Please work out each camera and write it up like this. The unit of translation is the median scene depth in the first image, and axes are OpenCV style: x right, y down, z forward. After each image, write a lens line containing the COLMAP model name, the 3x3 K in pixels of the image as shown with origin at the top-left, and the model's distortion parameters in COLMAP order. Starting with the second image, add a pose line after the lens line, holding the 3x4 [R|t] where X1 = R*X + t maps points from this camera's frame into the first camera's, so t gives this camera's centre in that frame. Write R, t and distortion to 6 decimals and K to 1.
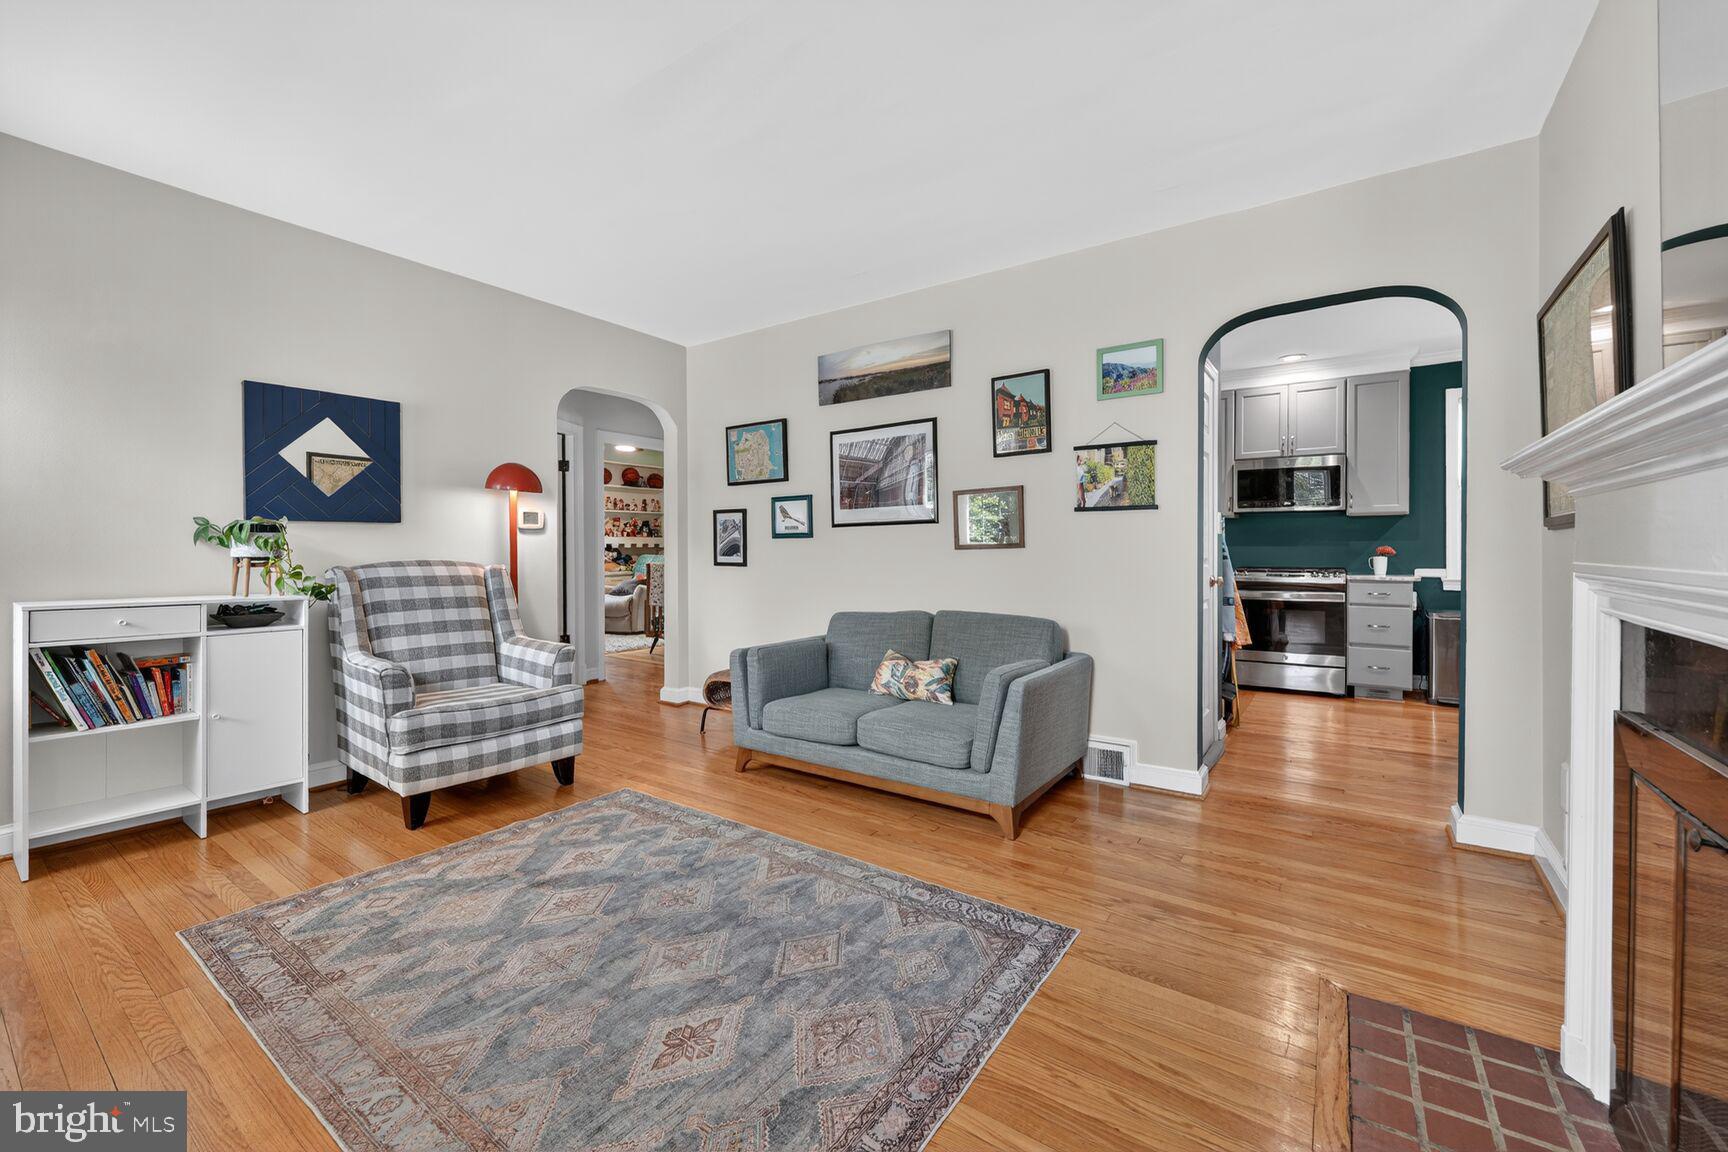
lens RADIAL K [[698.2, 0, 860.1], [0, 698.2, 561.2], [0, 0, 1]] dist [-0.007435, 0.000801]
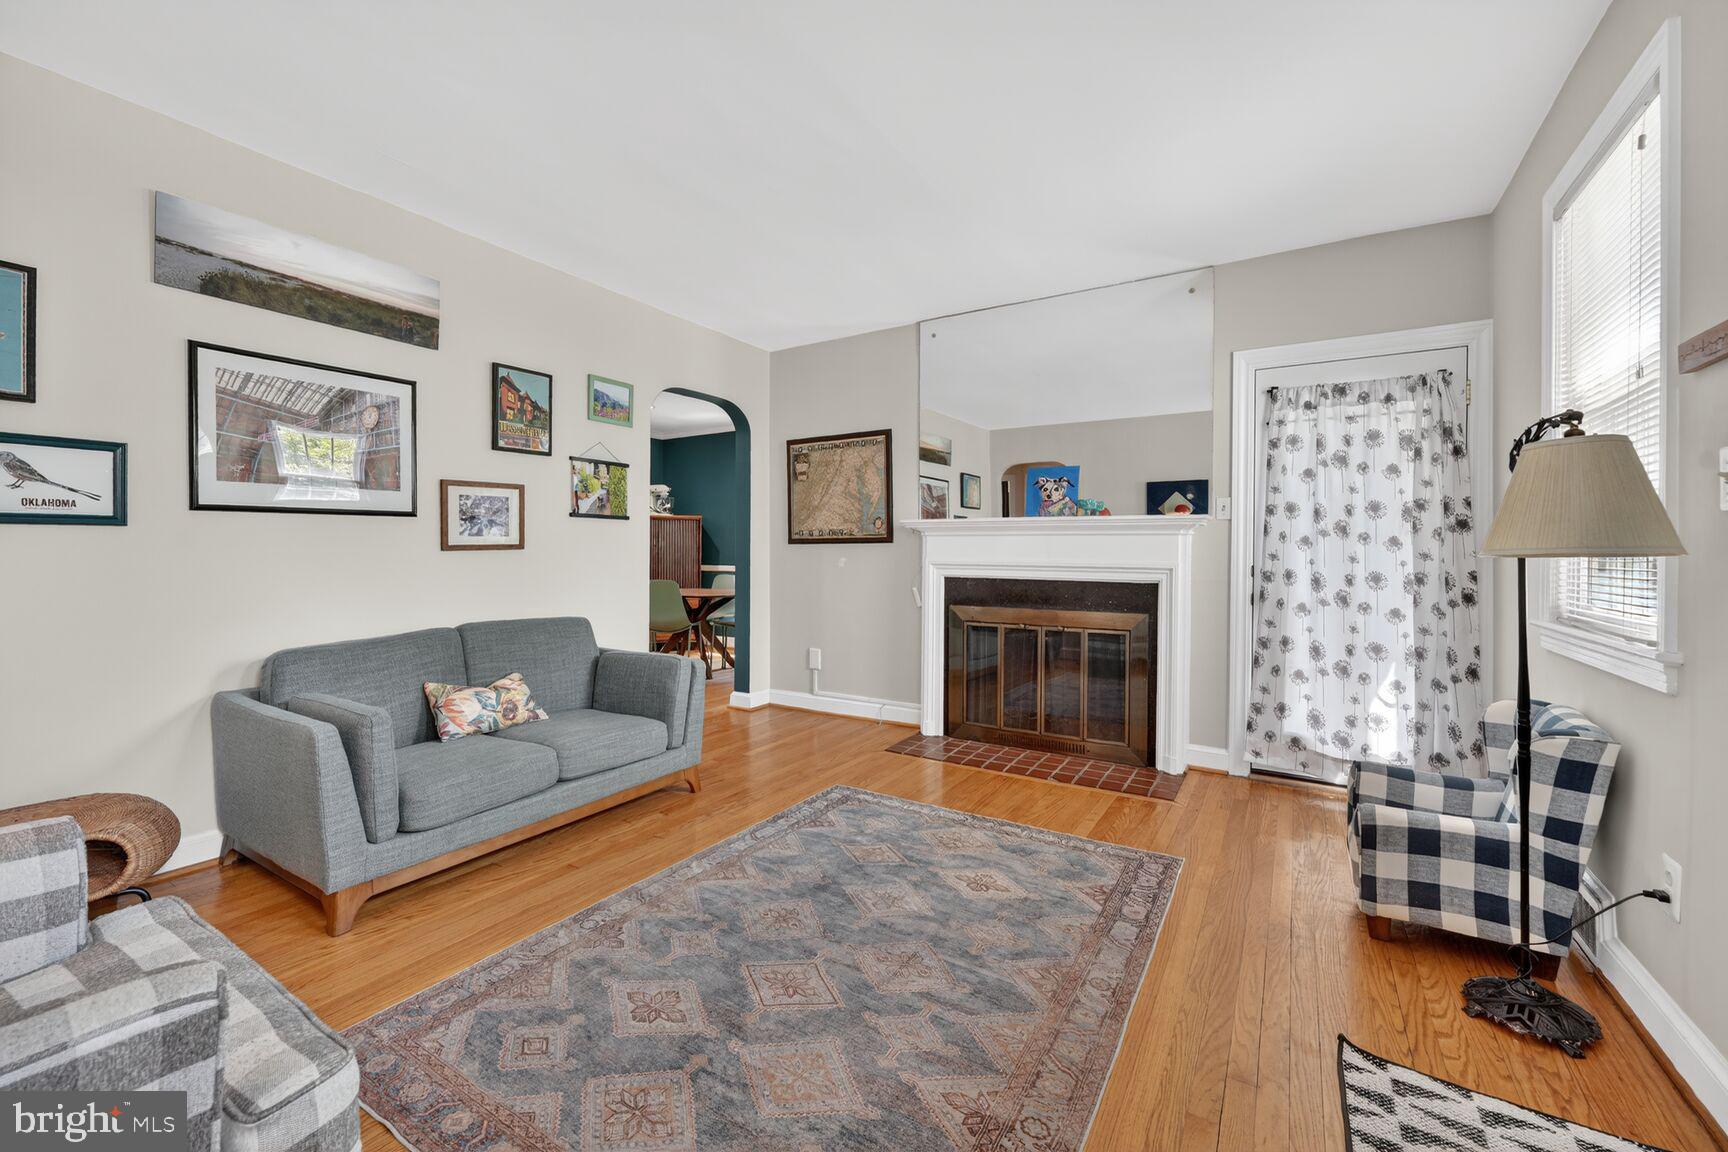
lens RADIAL K [[698.2, 0, 860.3], [0, 698.2, 563.9], [0, 0, 1]] dist [-0.007435, 0.000801]
pose [[-0.058264, -0.014714, 0.998193, -0.833065], [0.008977, 0.999843, 0.015262, -0.010804], [-0.998261, 0.009850, -0.058123, 0.649193]]
